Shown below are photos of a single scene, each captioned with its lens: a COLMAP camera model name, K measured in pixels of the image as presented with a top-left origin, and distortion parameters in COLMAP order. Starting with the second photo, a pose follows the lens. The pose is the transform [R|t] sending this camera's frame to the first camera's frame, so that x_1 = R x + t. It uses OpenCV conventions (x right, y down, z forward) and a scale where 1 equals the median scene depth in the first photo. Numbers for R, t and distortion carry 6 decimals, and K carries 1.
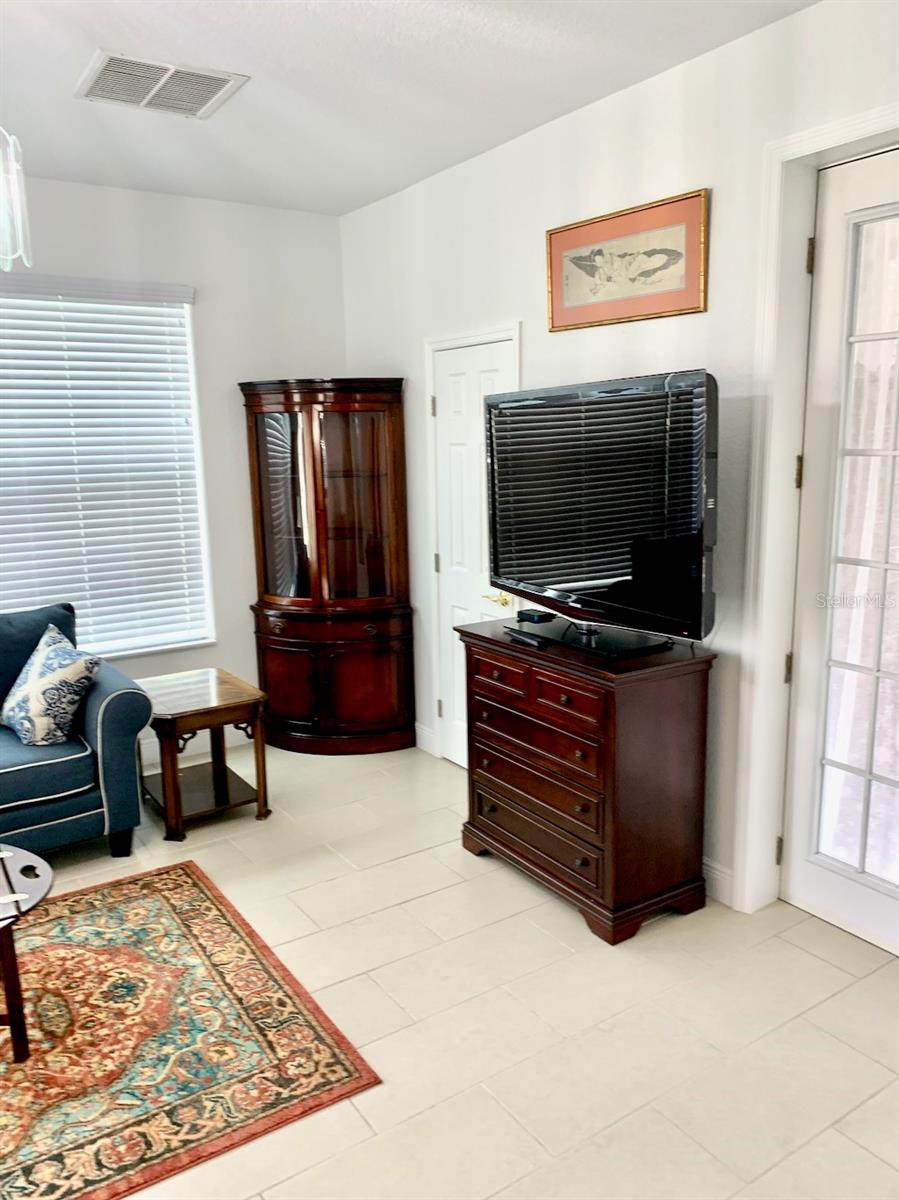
lens RADIAL K [[909.4, 0, 407.6], [0, 909.4, 599.2], [0, 0, 1]] dist [0.005380, -0.001098]
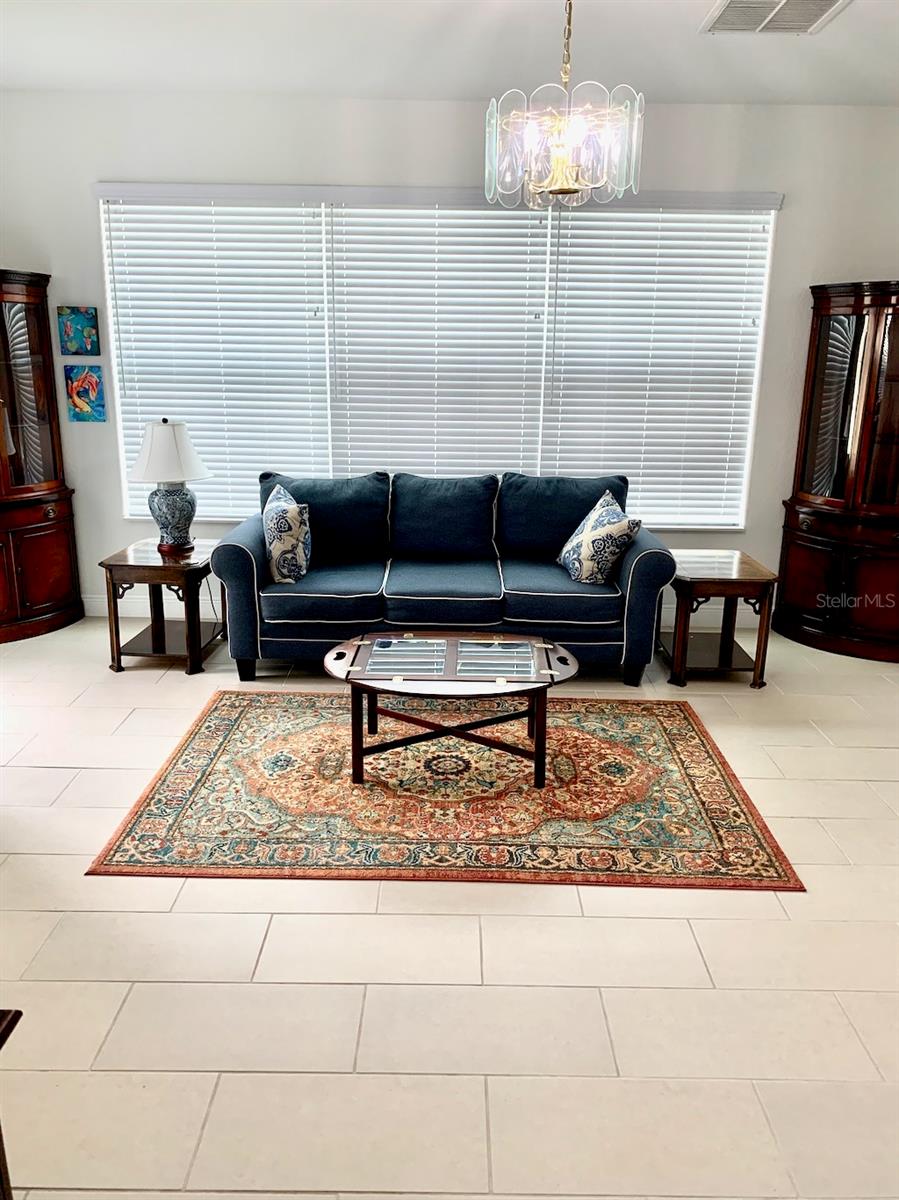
lens RADIAL K [[891.2, 0, 449.5], [0, 891.2, 600.0], [0, 0, 1]] dist [0.035000, -0.003556]
pose [[0.843320, 0.185827, -0.504261, 0.082521], [-0.132228, 0.981218, 0.140455, 0.042645], [0.520890, -0.051771, 0.852052, -0.188480]]
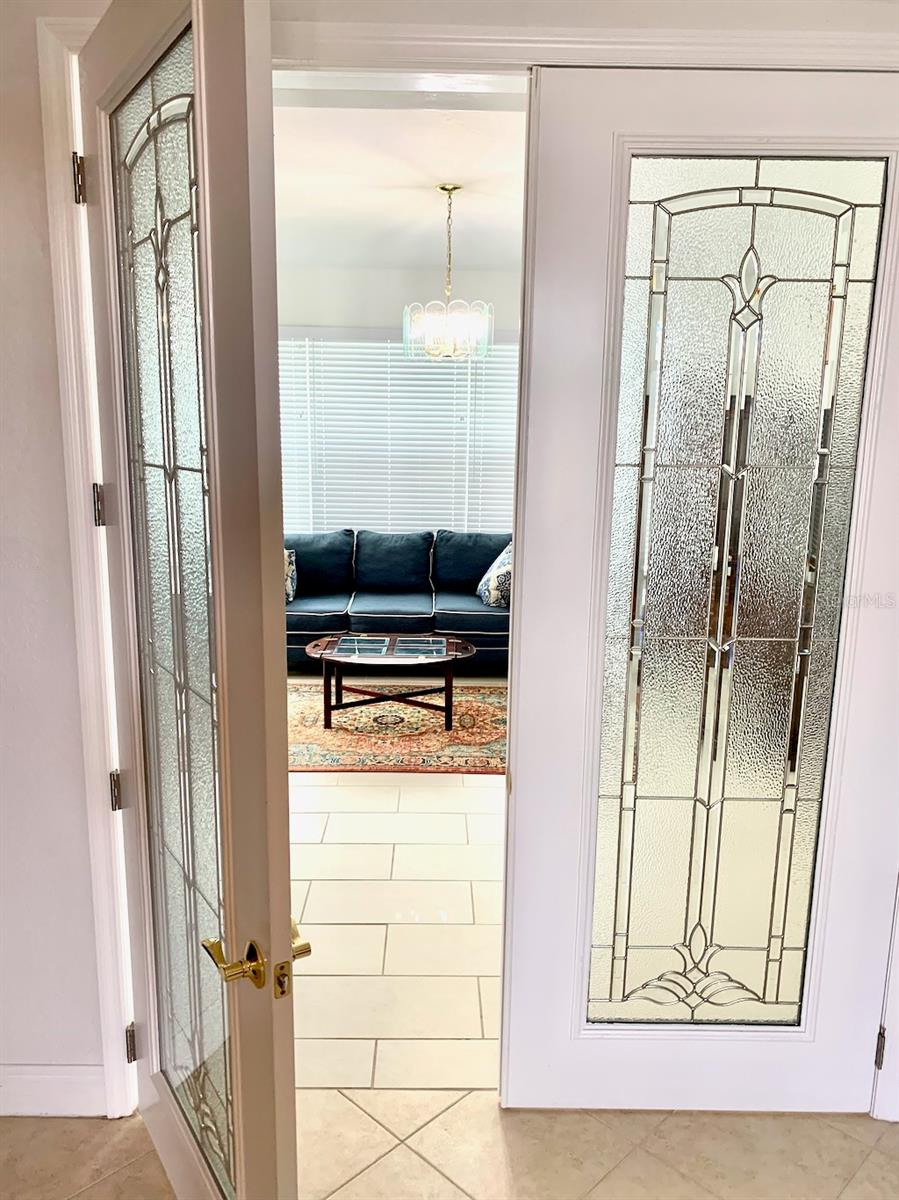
lens RADIAL K [[909.2, 0, 449.5], [0, 909.2, 600.0], [0, 0, 1]] dist [0.113481, -0.000522]
pose [[0.854020, 0.139256, -0.501256, 0.506255], [-0.131628, 0.989998, 0.050774, 0.085272], [0.503313, 0.022617, 0.863808, -0.704041]]
